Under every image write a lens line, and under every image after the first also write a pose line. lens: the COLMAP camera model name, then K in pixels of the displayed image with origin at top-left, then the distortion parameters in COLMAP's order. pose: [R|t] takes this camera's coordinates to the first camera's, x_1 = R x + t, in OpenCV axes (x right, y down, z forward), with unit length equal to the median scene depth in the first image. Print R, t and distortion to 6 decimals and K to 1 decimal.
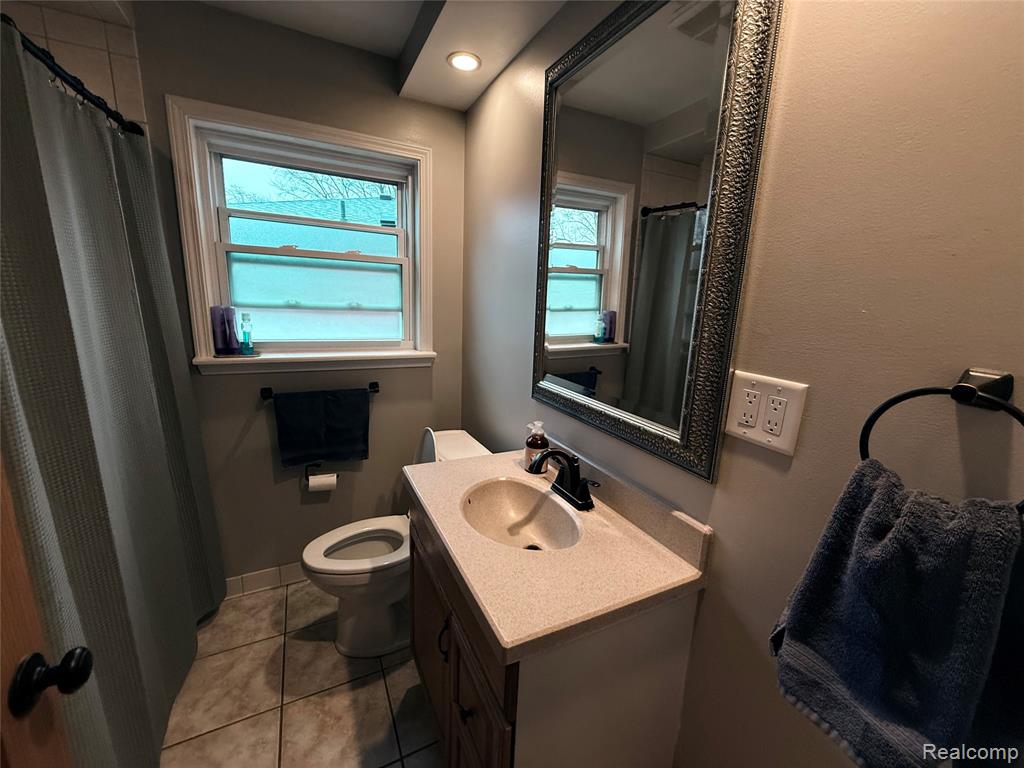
lens RADIAL K [[406.6, 0, 511.4], [0, 406.6, 383.2], [0, 0, 1]] dist [-0.001236, -0.000544]
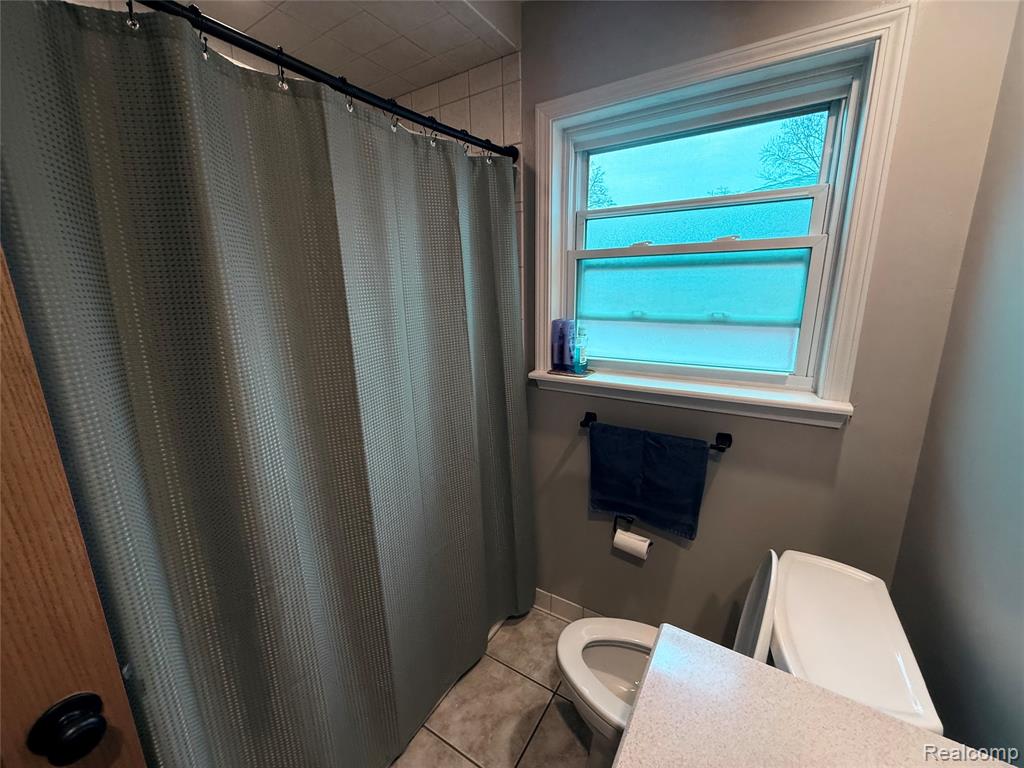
lens RADIAL K [[406.6, 0, 508.8], [0, 406.6, 382.0], [0, 0, 1]] dist [-0.001236, -0.000544]
pose [[0.507863, 0.147633, -0.848693, 0.037111], [-0.140866, 0.986176, 0.087254, -0.105235], [0.849842, 0.075239, 0.521639, 0.392788]]
